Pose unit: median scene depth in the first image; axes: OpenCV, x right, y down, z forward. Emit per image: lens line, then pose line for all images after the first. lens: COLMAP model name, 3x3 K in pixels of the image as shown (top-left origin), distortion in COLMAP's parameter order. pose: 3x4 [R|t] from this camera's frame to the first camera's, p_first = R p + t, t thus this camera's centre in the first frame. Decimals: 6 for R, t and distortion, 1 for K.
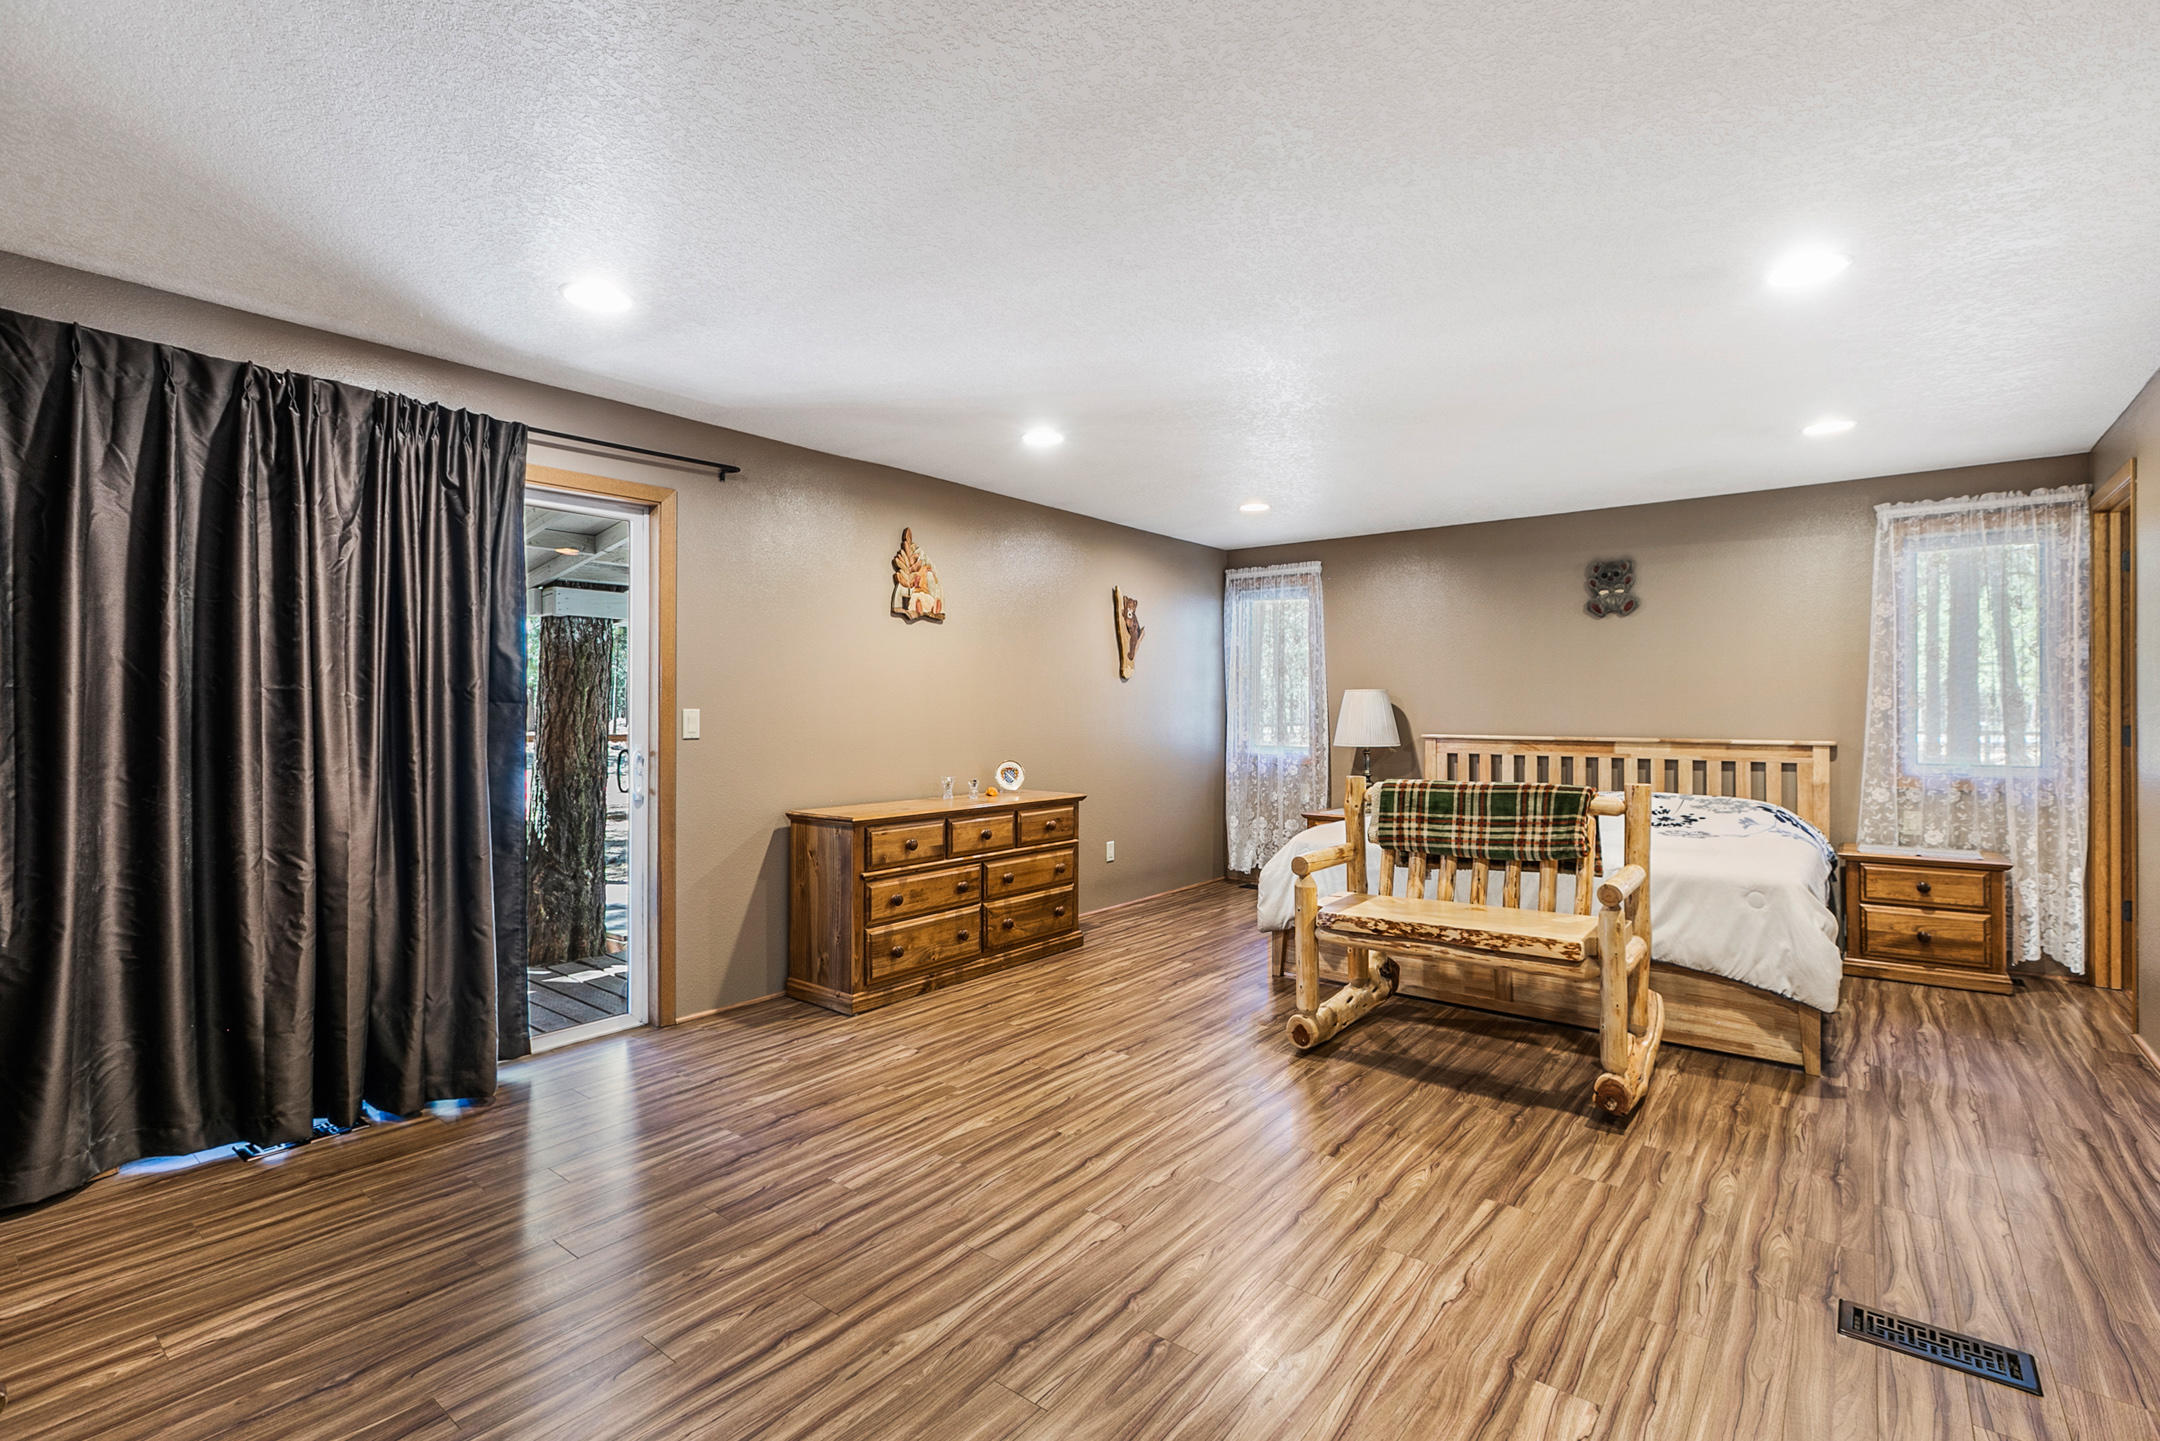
lens RADIAL K [[1004.0, 0, 1083.5], [0, 1004.0, 708.9], [0, 0, 1]] dist [-0.000741, -0.000267]
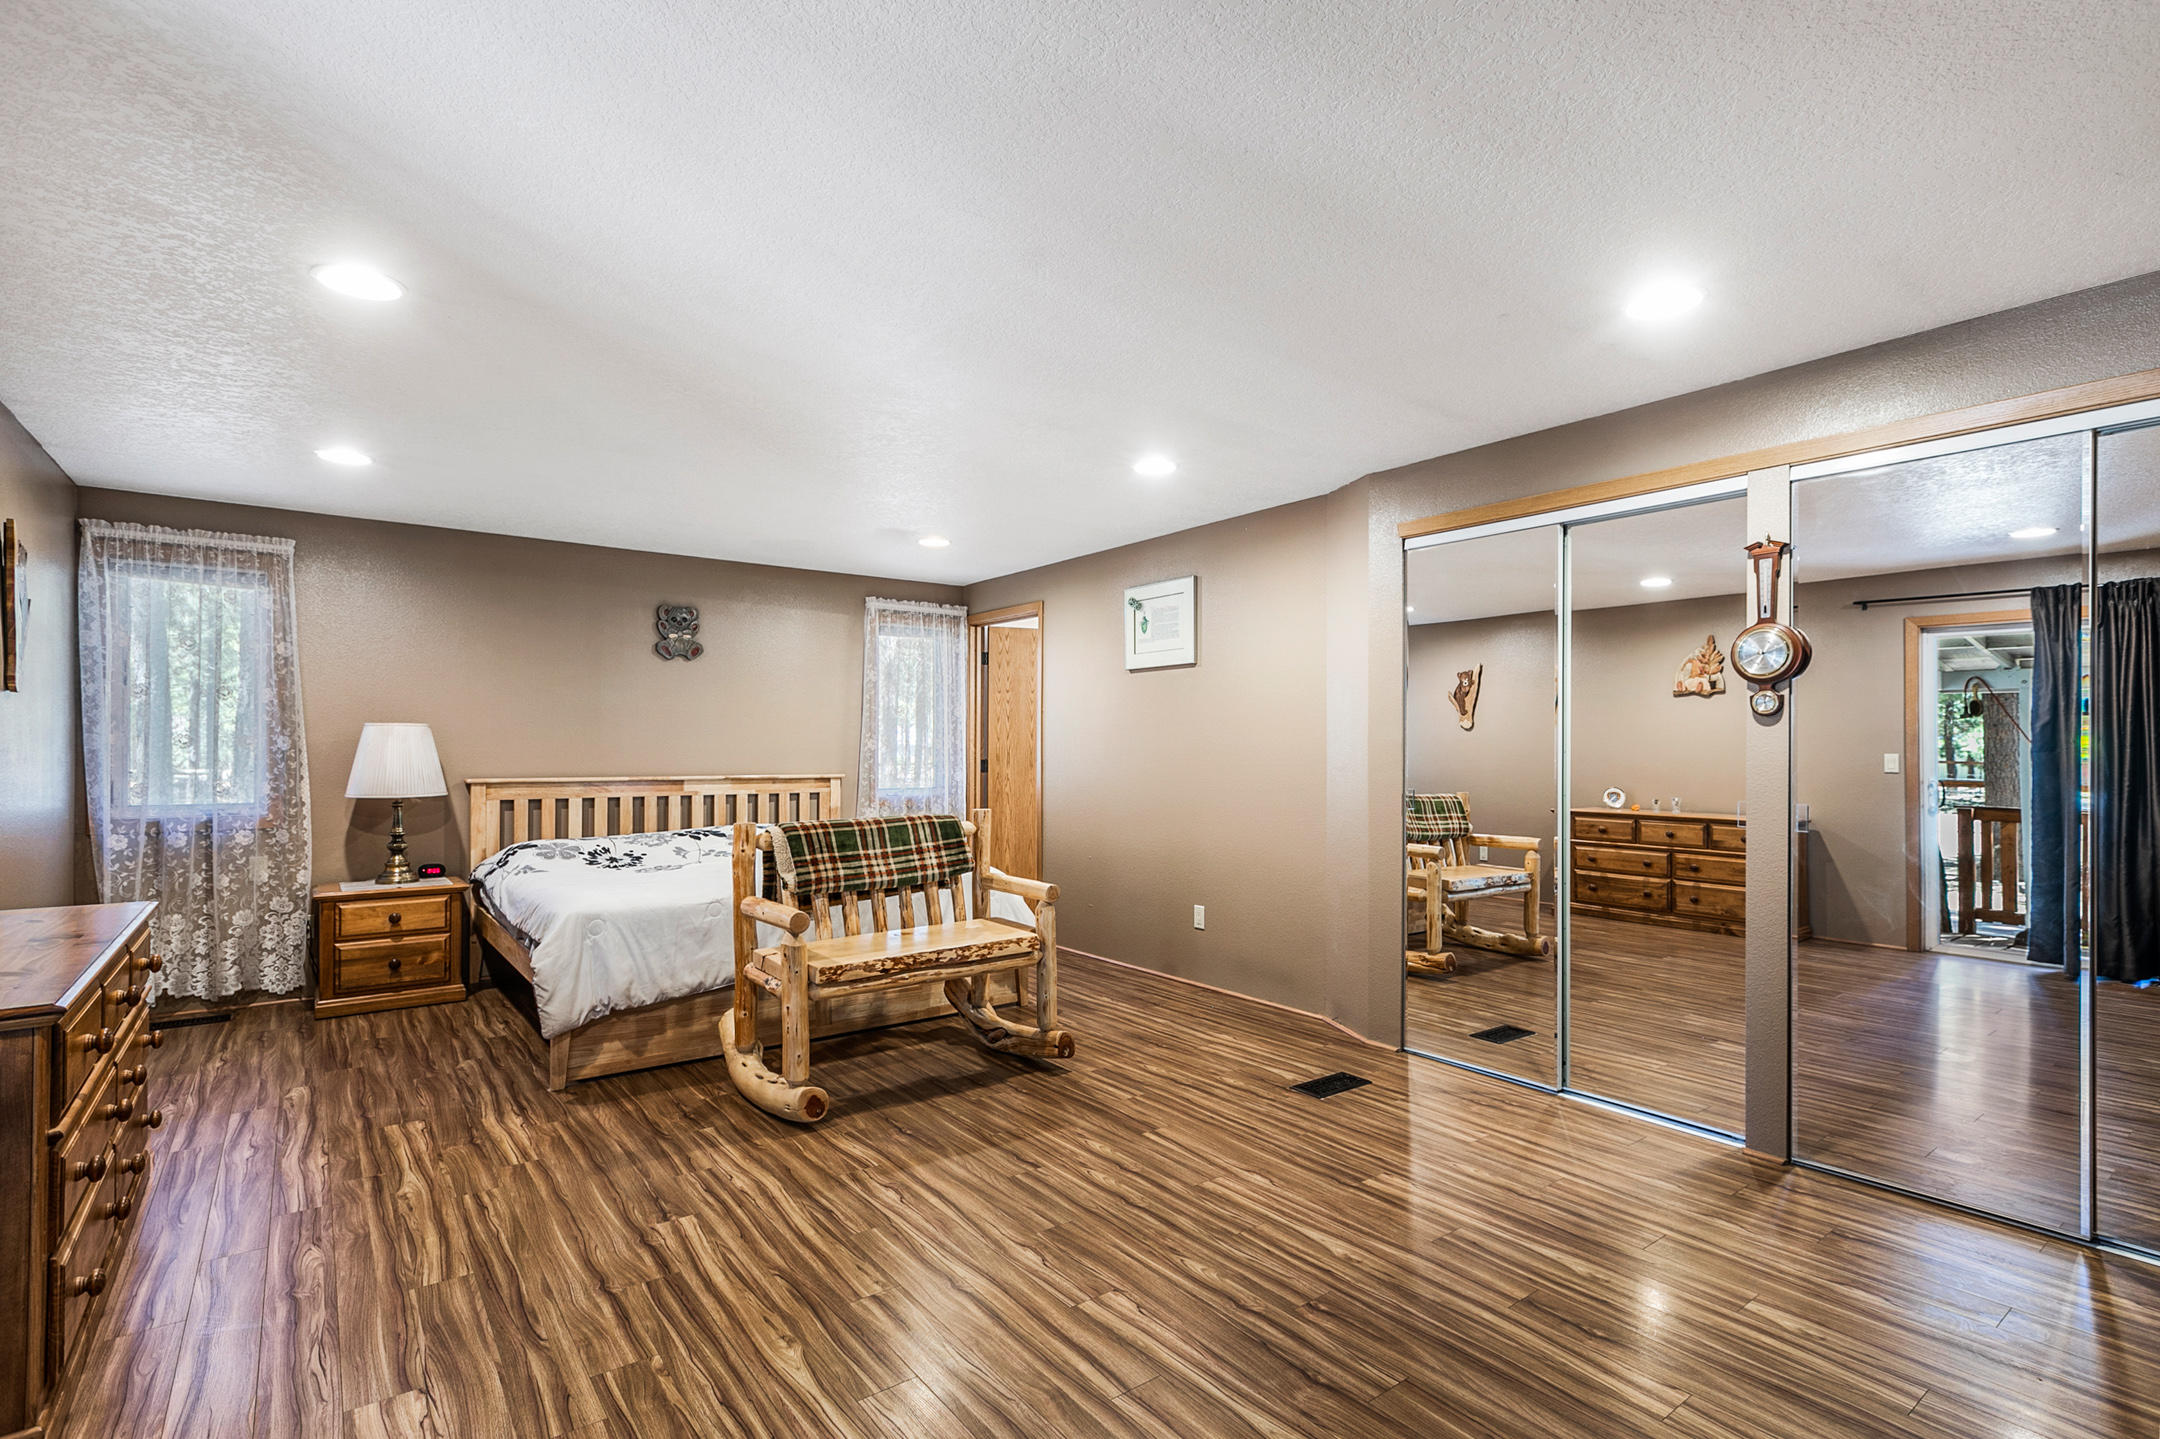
lens RADIAL K [[1008.5, 0, 1076.3], [0, 1008.5, 754.7], [0, 0, 1]] dist [0.000359, 0.000095]
pose [[0.249560, -0.004724, 0.968348, -0.598852], [-0.001989, 0.999983, 0.005391, -0.000462], [-0.968357, -0.003271, 0.249547, 0.531556]]
